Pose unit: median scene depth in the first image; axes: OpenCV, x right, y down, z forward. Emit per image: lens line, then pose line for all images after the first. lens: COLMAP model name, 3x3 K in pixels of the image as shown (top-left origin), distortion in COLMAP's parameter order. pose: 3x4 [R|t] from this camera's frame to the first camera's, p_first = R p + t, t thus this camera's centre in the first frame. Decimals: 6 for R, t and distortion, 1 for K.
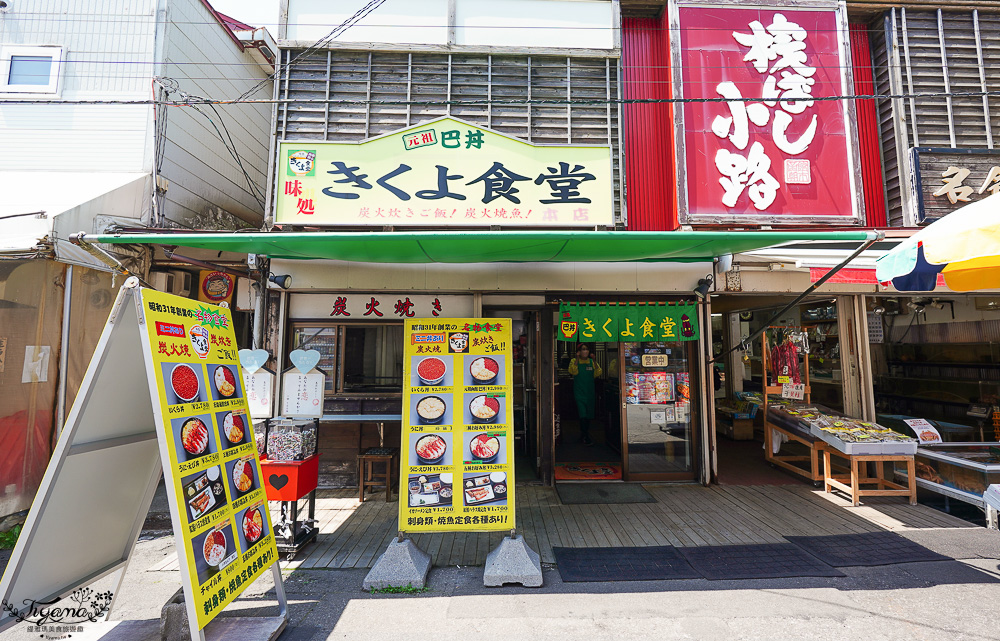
lens RADIAL K [[393.2, 0, 506.4], [0, 393.2, 317.7], [0, 0, 1]] dist [-0.002762, -0.000071]
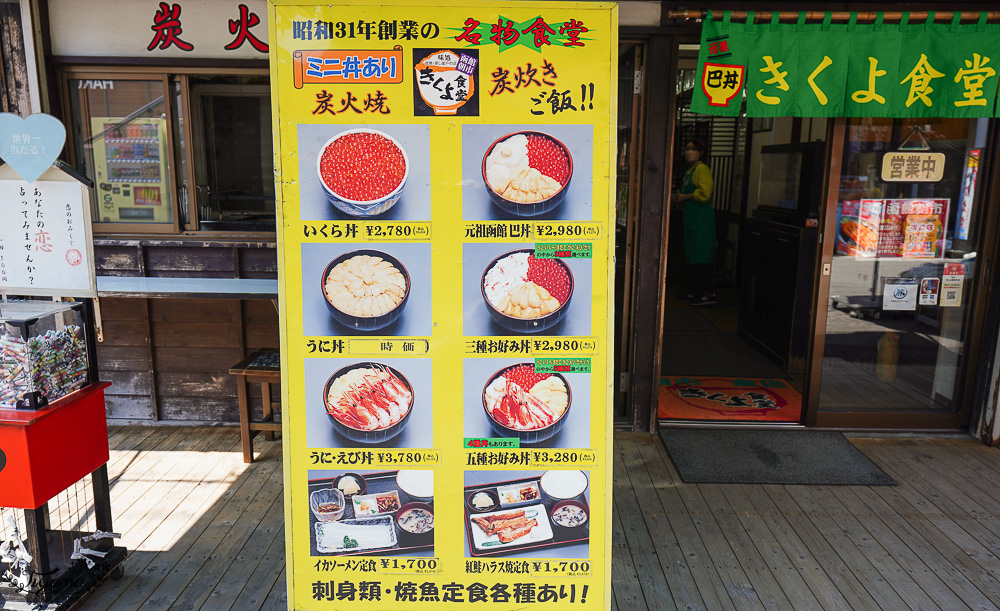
lens RADIAL K [[756.2, 0, 503.1], [0, 756.2, 307.4], [0, 0, 1]] dist [-0.002027, 0.000203]
pose [[0.998394, 0.021517, -0.052408, -0.041160], [-0.005797, 0.959009, 0.283317, 0.064274], [0.056356, -0.282558, 0.957593, 0.380744]]
